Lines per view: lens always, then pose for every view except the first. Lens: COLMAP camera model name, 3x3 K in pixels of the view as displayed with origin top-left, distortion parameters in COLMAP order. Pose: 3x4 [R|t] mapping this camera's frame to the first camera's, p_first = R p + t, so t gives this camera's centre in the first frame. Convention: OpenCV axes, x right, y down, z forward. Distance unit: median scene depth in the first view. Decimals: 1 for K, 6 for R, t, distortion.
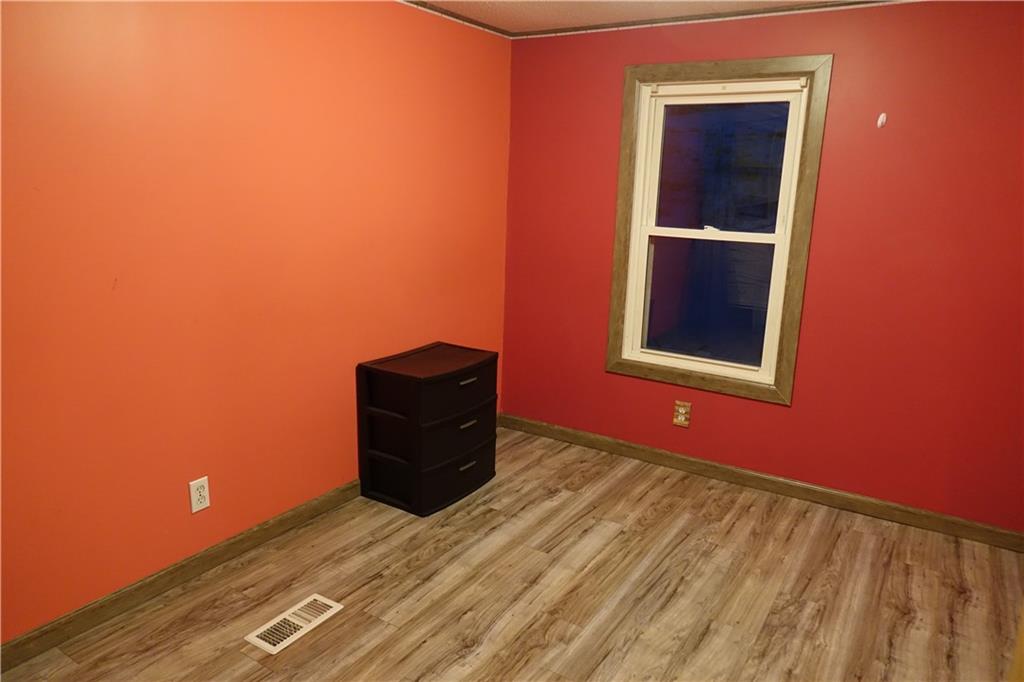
lens RADIAL K [[695.5, 0, 508.1], [0, 695.5, 339.1], [0, 0, 1]] dist [-0.006860, 0.000728]
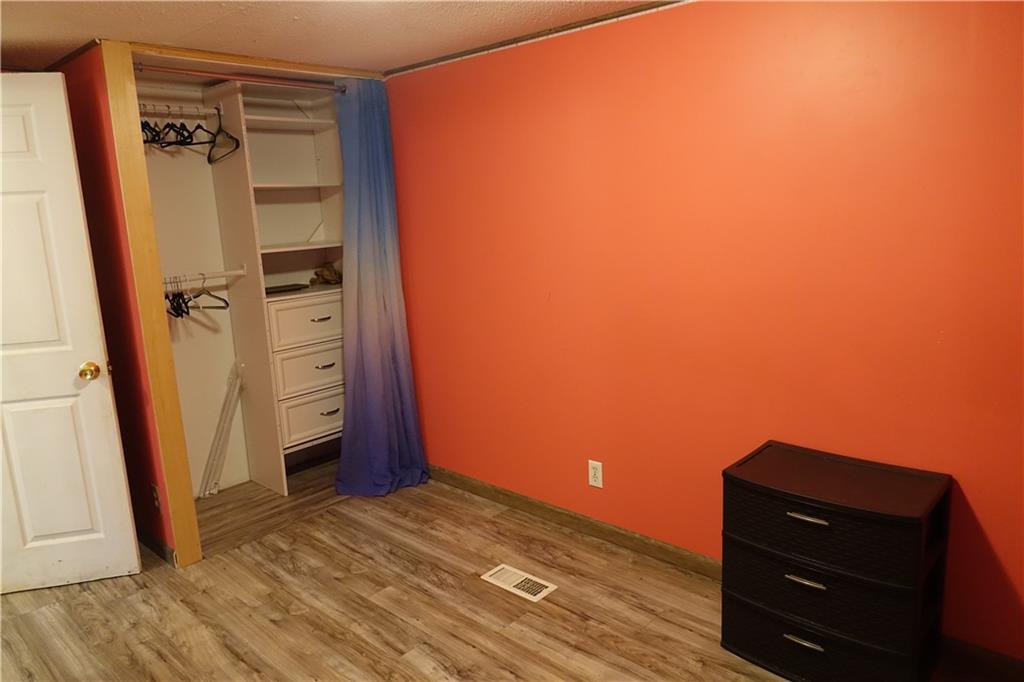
lens RADIAL K [[700.6, 0, 510.3], [0, 700.6, 326.7], [0, 0, 1]] dist [-0.009584, 0.002412]
pose [[-0.178418, 0.151268, -0.972258, 0.788661], [-0.175919, 0.967287, 0.182777, -0.241871], [0.968101, 0.203649, -0.145971, 1.011835]]
